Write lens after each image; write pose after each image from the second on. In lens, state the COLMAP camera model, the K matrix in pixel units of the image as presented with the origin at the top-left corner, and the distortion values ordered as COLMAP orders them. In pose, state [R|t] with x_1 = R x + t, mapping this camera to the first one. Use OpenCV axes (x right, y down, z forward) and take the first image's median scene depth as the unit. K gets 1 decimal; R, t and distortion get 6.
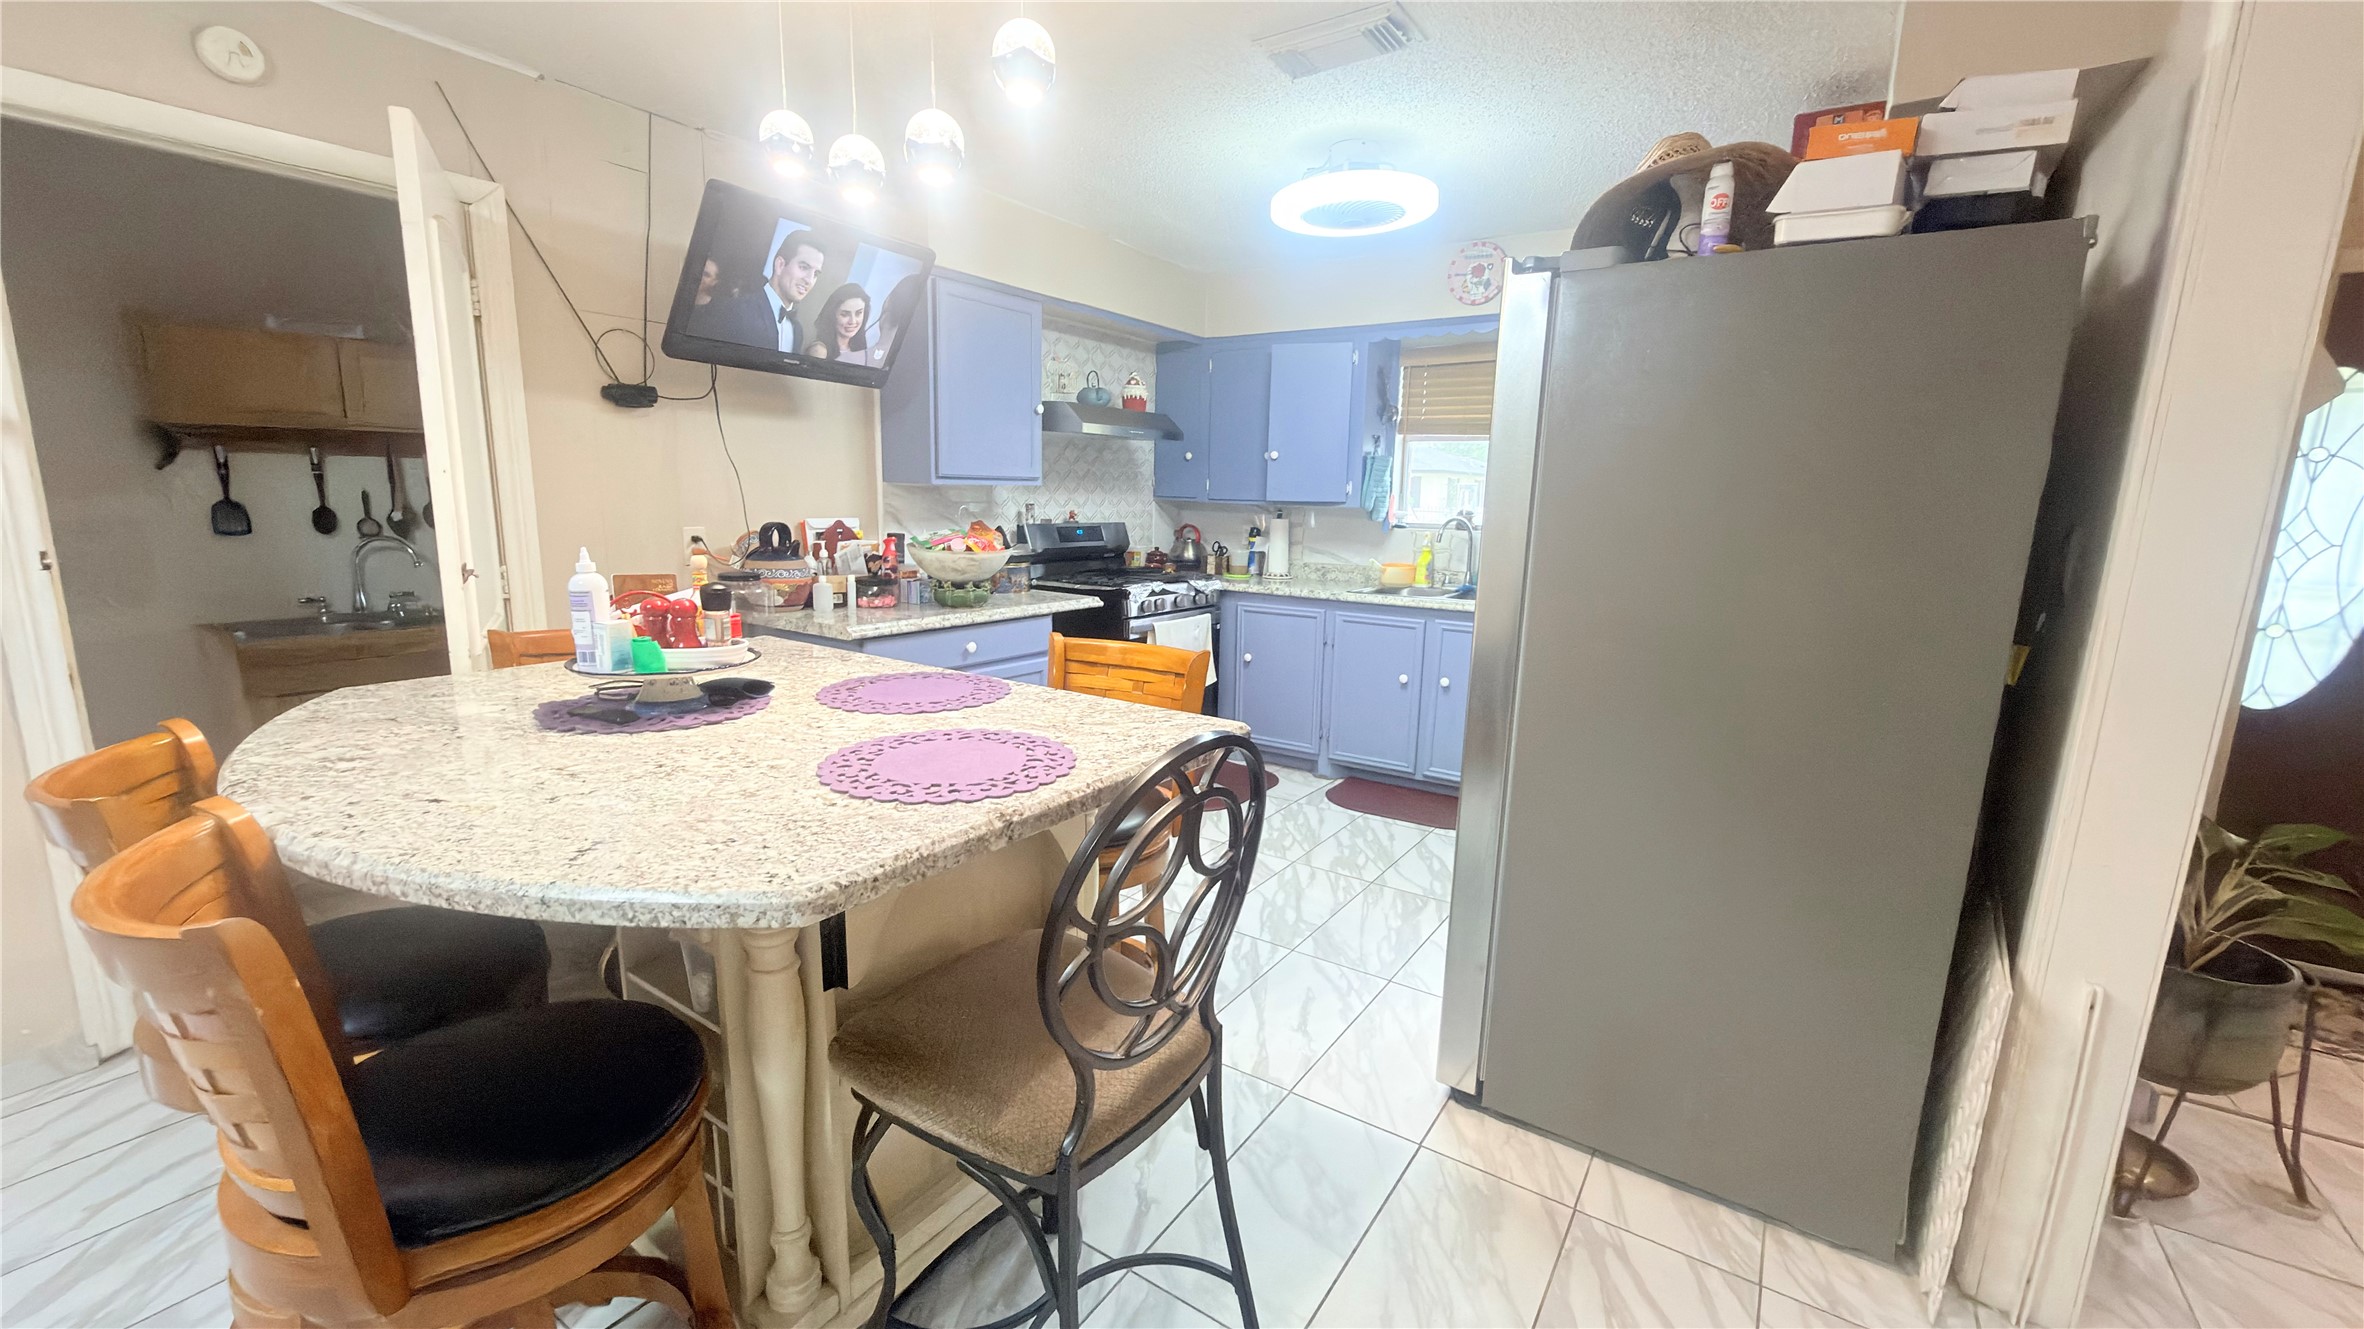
lens RADIAL K [[937.0, 0, 1180.4], [0, 937.0, 665.5], [0, 0, 1]] dist [-0.000850, 0.000475]
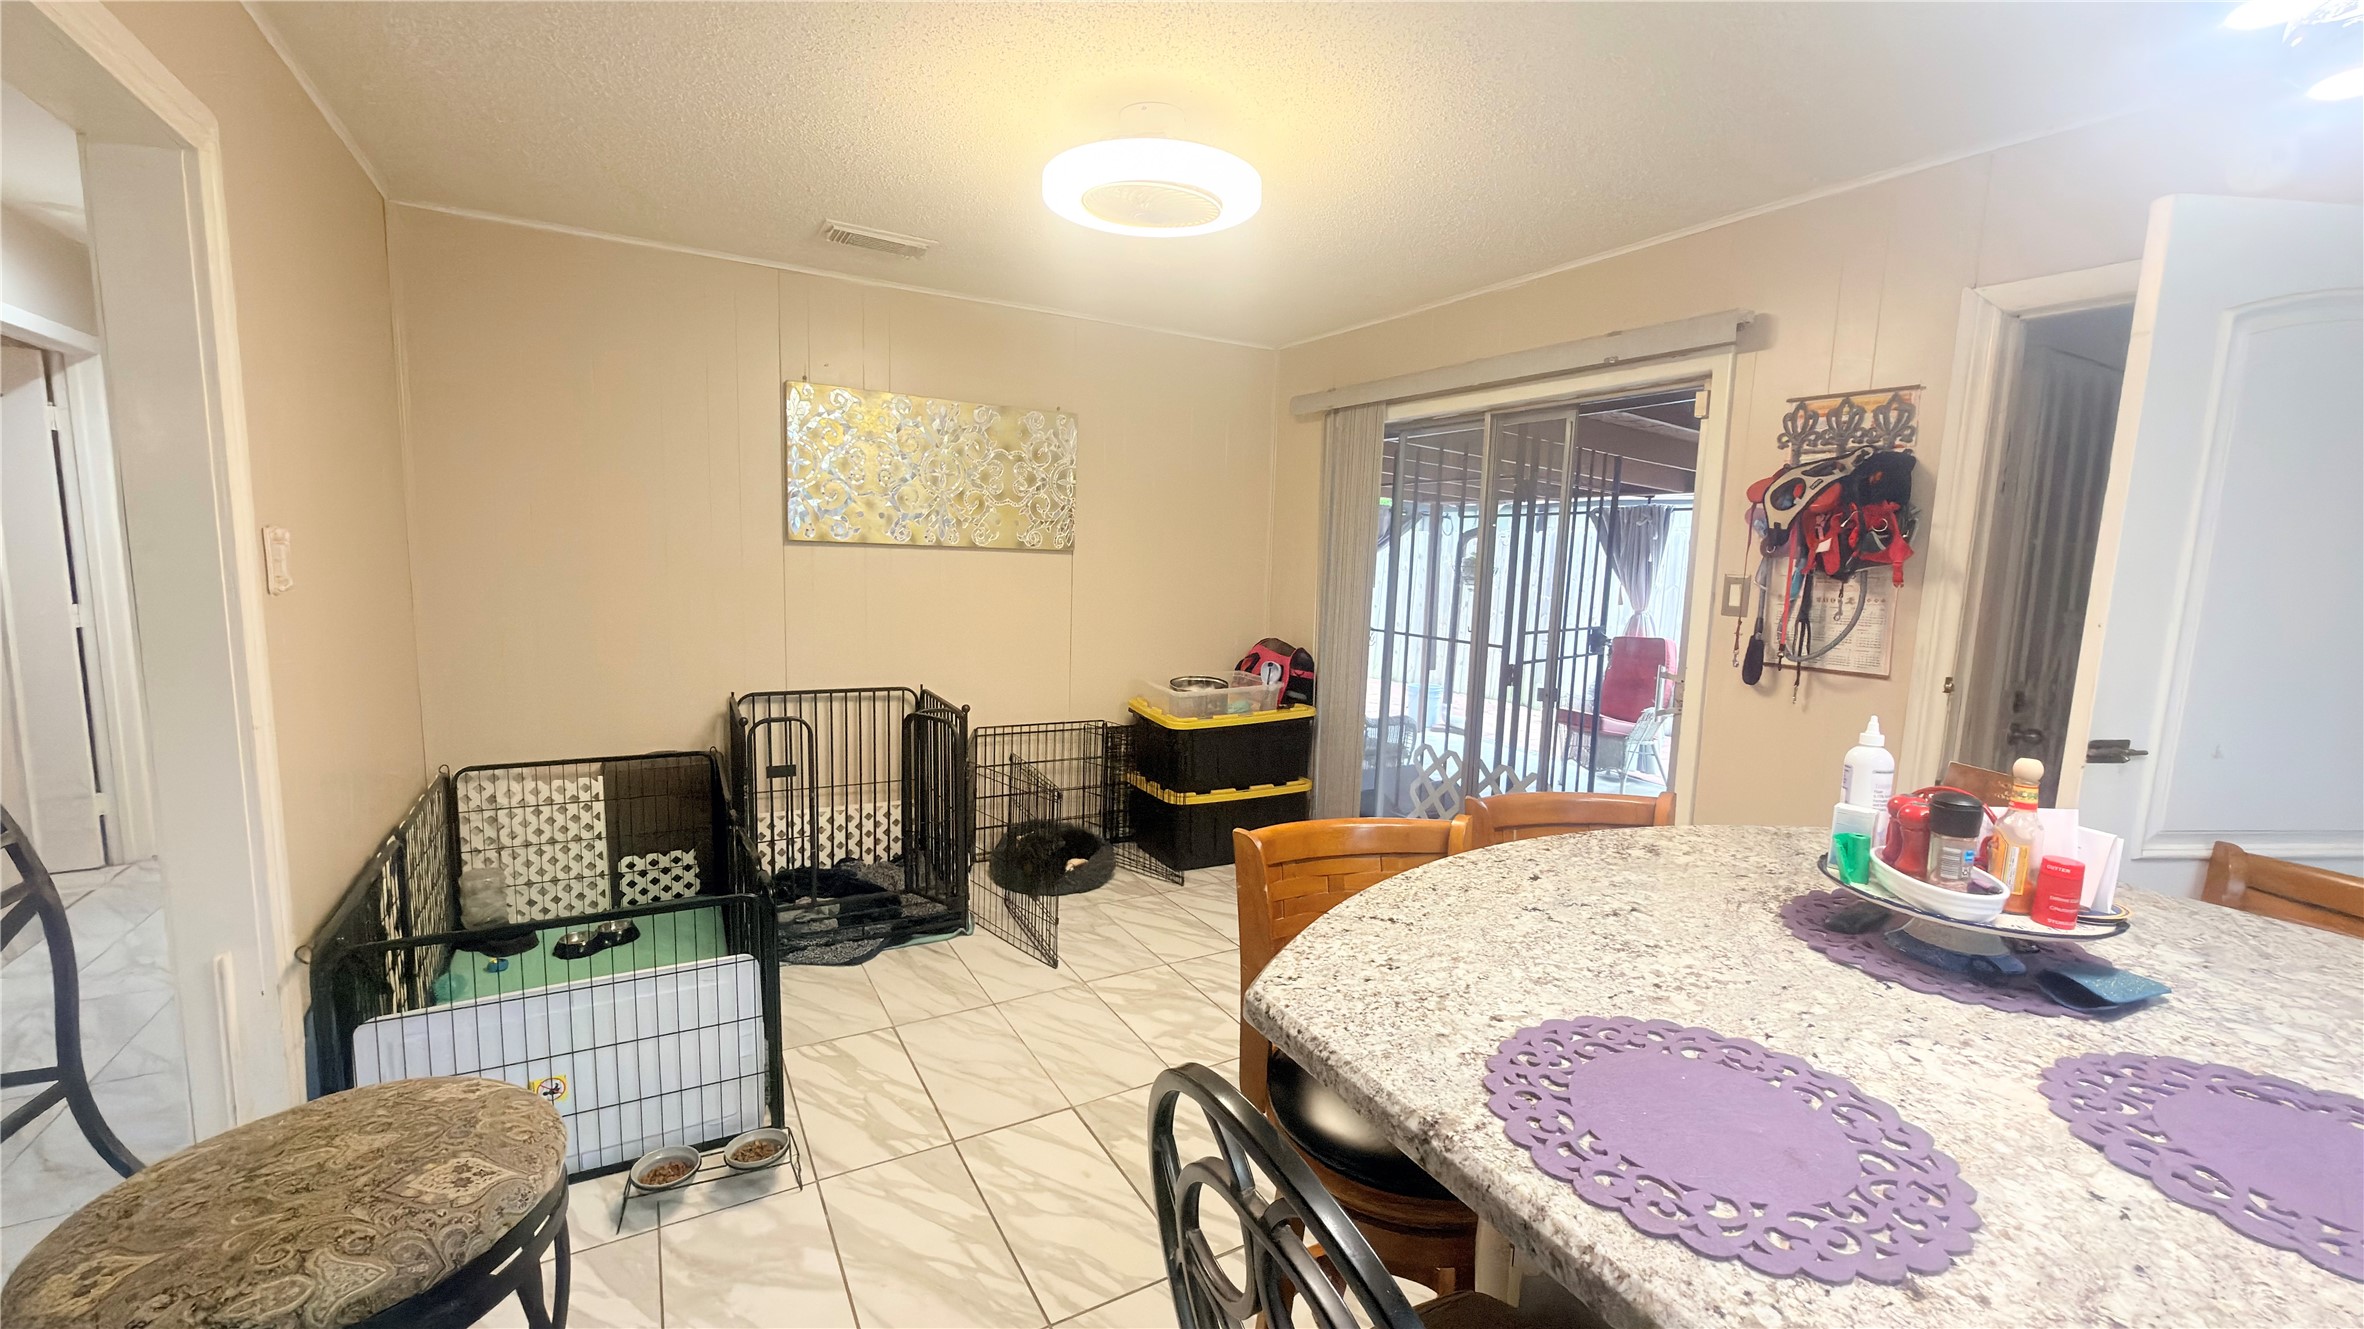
lens RADIAL K [[937.0, 0, 1180.4], [0, 937.0, 665.5], [0, 0, 1]] dist [-0.000850, 0.000475]
pose [[-0.437574, 0.077035, -0.895877, 0.435578], [-0.206478, 0.961092, 0.183493, -0.228508], [0.875155, 0.265271, -0.404642, 0.927517]]
